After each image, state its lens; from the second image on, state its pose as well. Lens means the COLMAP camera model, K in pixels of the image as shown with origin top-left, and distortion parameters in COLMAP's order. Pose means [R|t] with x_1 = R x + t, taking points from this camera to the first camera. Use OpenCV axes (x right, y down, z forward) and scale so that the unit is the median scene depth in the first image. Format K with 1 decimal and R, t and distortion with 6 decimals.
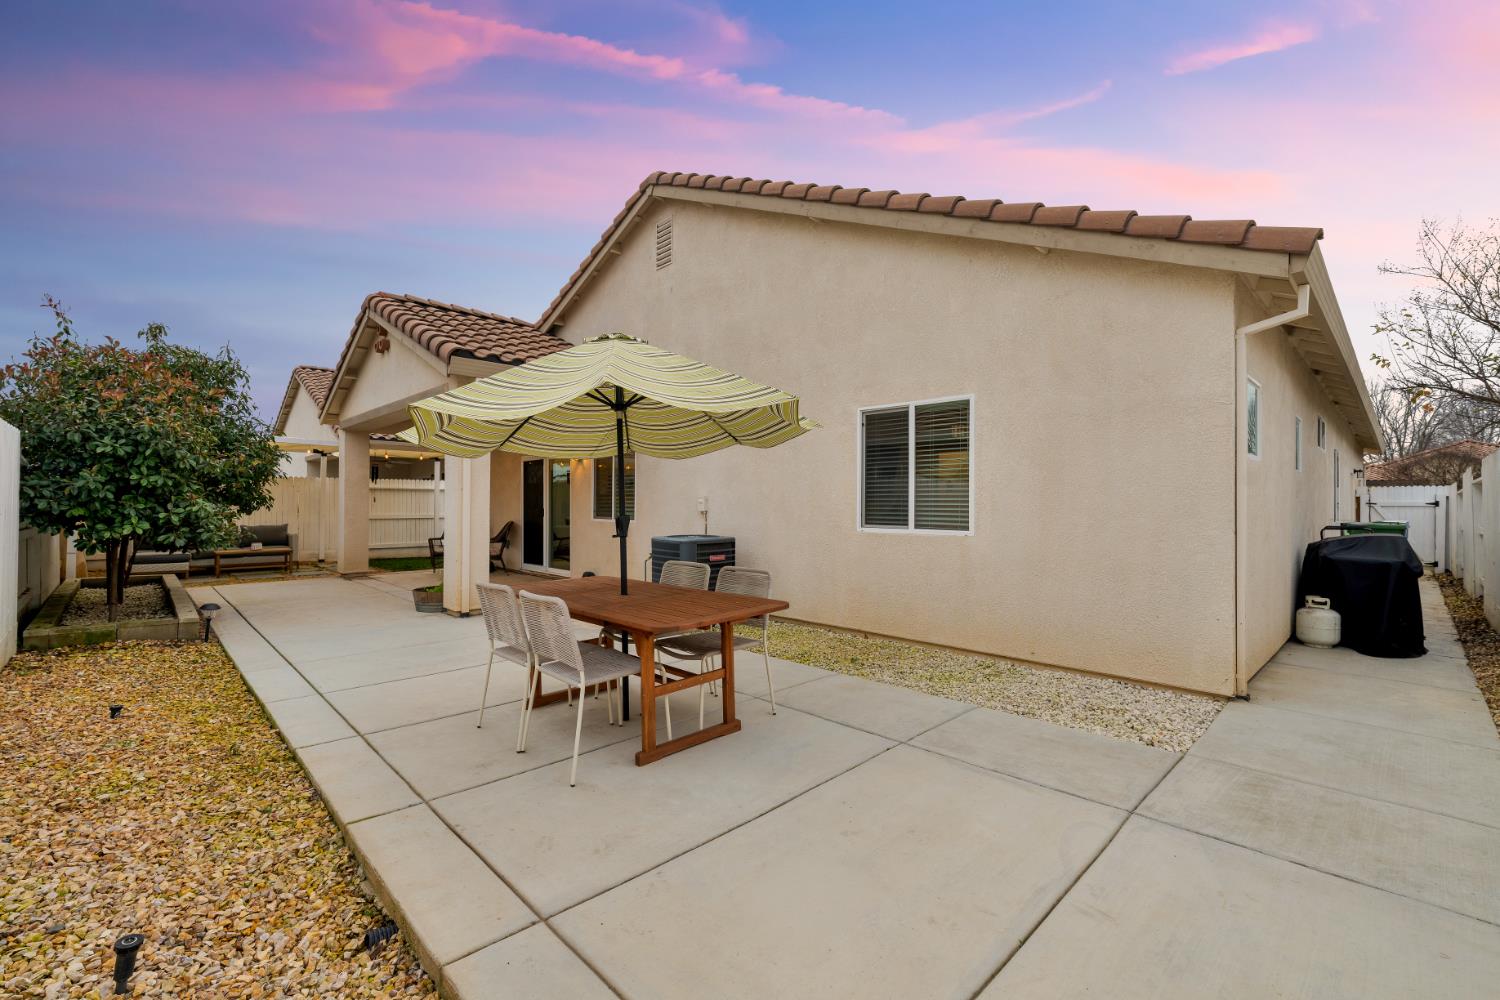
lens RADIAL K [[628.6, 0, 743.5], [0, 628.6, 506.3], [0, 0, 1]] dist [-0.000590, 0.000057]
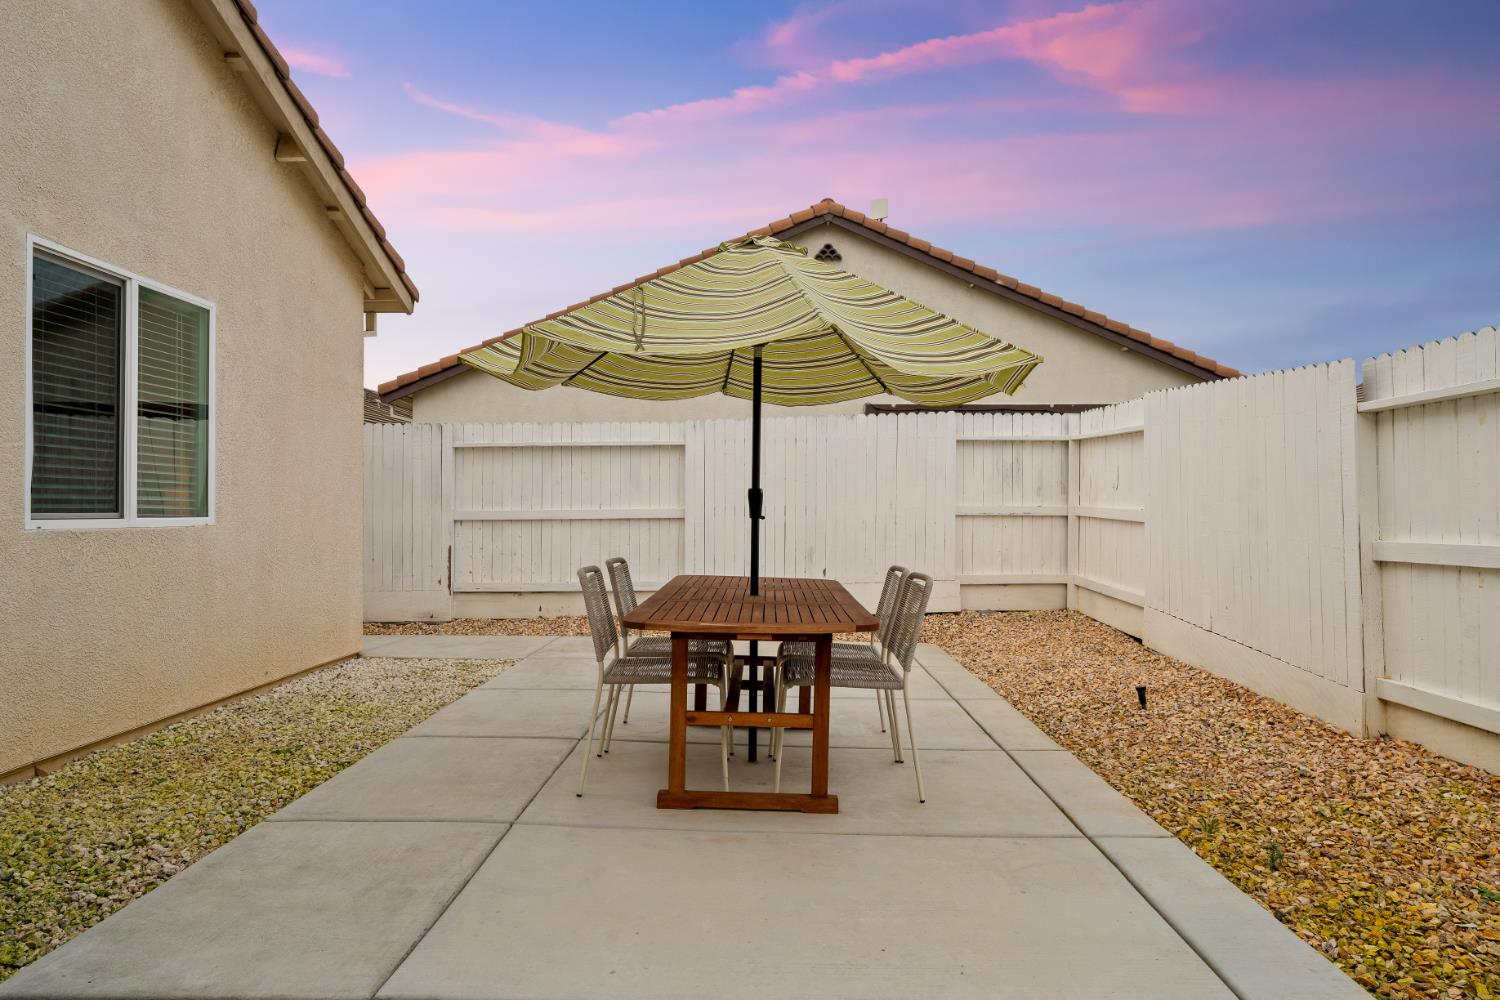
lens RADIAL K [[882.8, 0, 745.4], [0, 882.8, 504.0], [0, 0, 1]] dist [-0.005825, -0.000946]
pose [[-0.716952, -0.005658, 0.697099, -0.609888], [-0.007593, 0.999971, 0.000307, 0.020057], [-0.697081, -0.005072, -0.716974, 1.178564]]
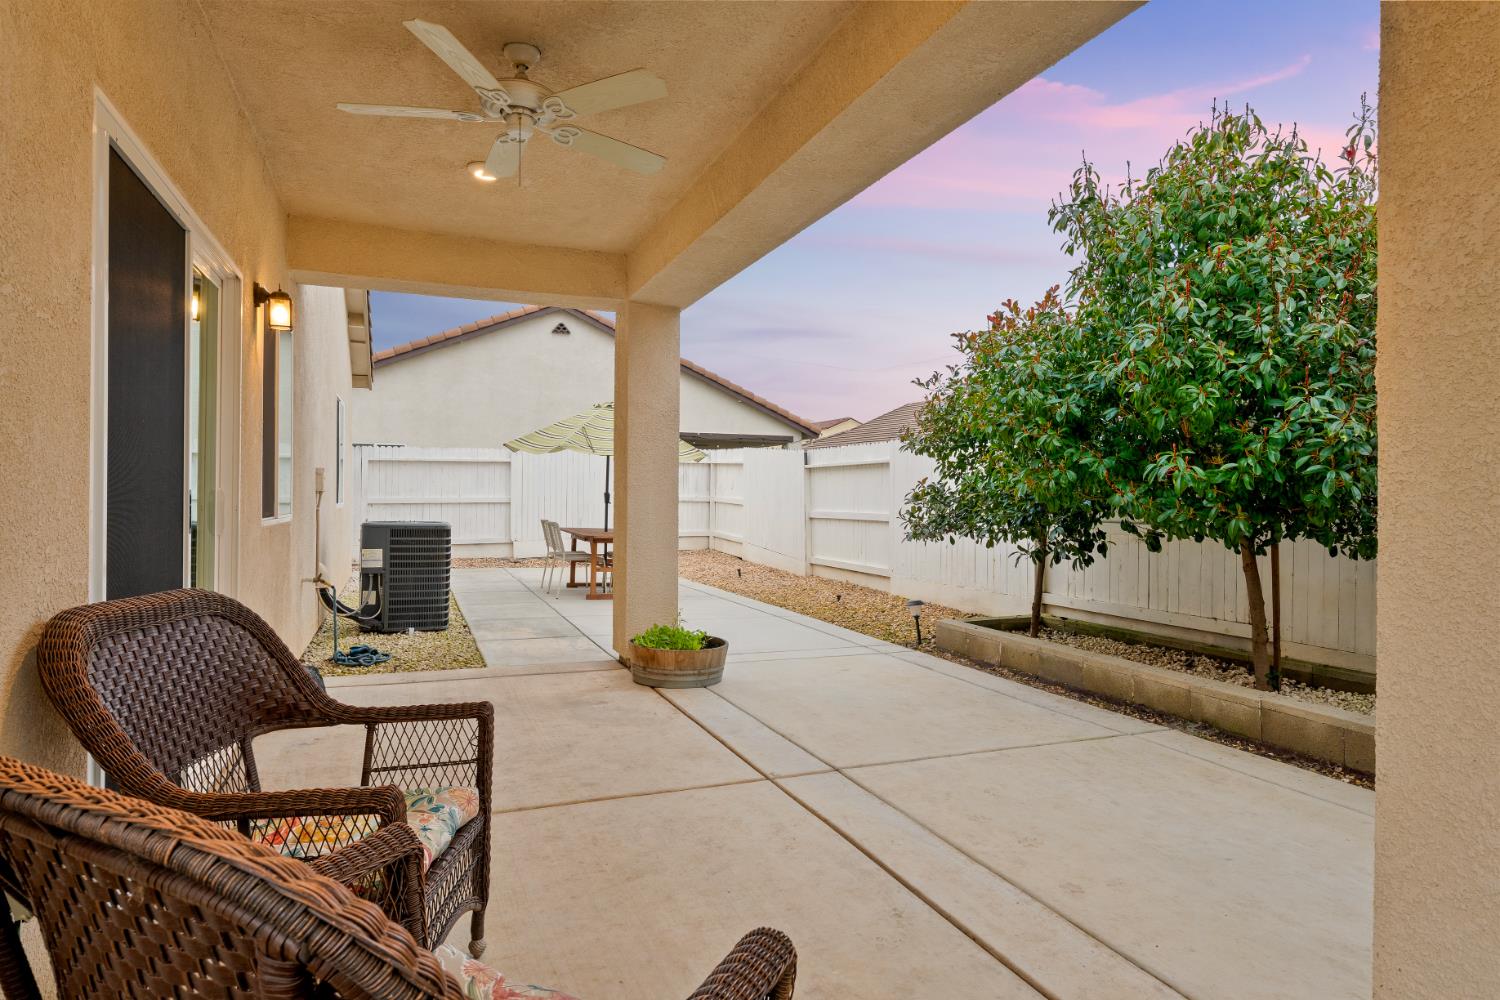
lens RADIAL K [[841.5, 0, 747.9], [0, 841.5, 497.3], [0, 0, 1]] dist [-0.003741, -0.000258]
pose [[-0.934212, -0.015725, 0.356371, -1.046702], [-0.014402, 0.999876, 0.006365, 0.003024], [-0.356427, 0.000813, -0.934323, 2.226428]]
